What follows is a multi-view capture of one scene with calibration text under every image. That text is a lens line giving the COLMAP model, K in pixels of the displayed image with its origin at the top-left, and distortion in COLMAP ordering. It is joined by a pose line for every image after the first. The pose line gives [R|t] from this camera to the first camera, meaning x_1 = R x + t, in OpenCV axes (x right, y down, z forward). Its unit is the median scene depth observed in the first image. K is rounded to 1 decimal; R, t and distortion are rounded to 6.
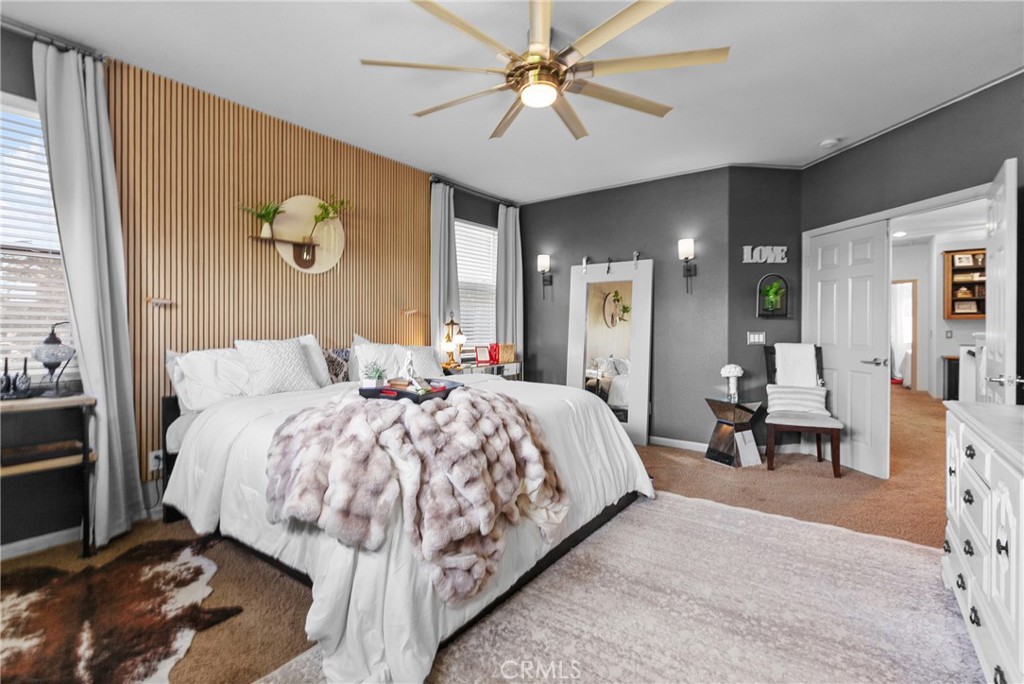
lens RADIAL K [[469.0, 0, 511.9], [0, 469.0, 323.1], [0, 0, 1]] dist [0.000013, -0.000065]
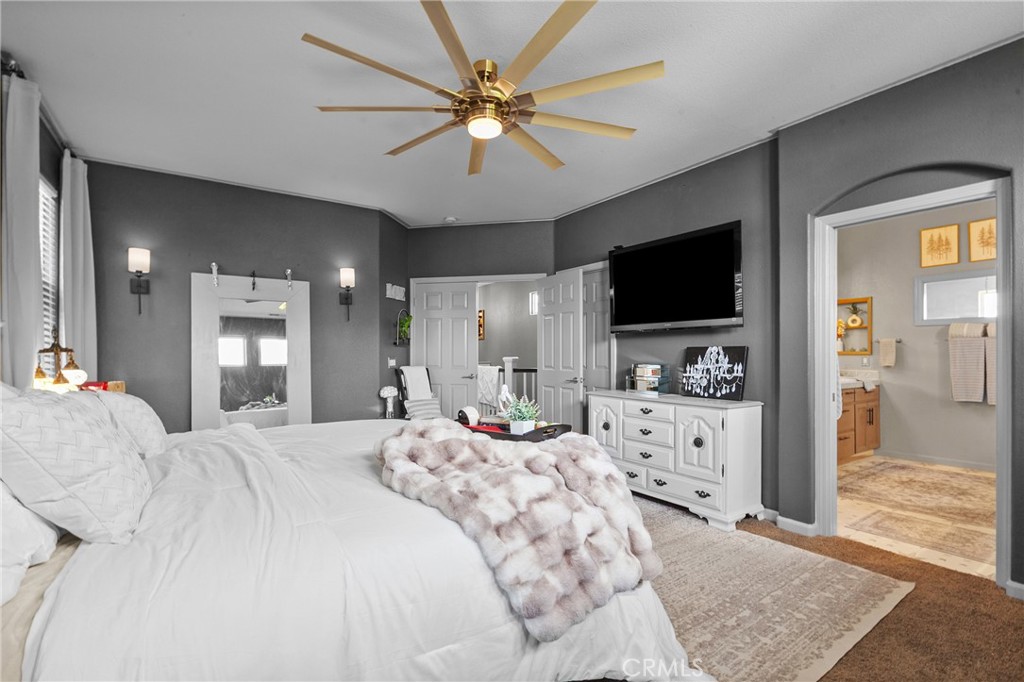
lens RADIAL K [[465.7, 0, 512.0], [0, 465.7, 341.0], [0, 0, 1]] dist [-0.000914, -0.000143]
pose [[0.317928, 0.020618, 0.947891, -0.485258], [0.001717, 0.999749, -0.022322, 0.004845], [-0.948113, 0.008725, 0.317813, 0.340167]]
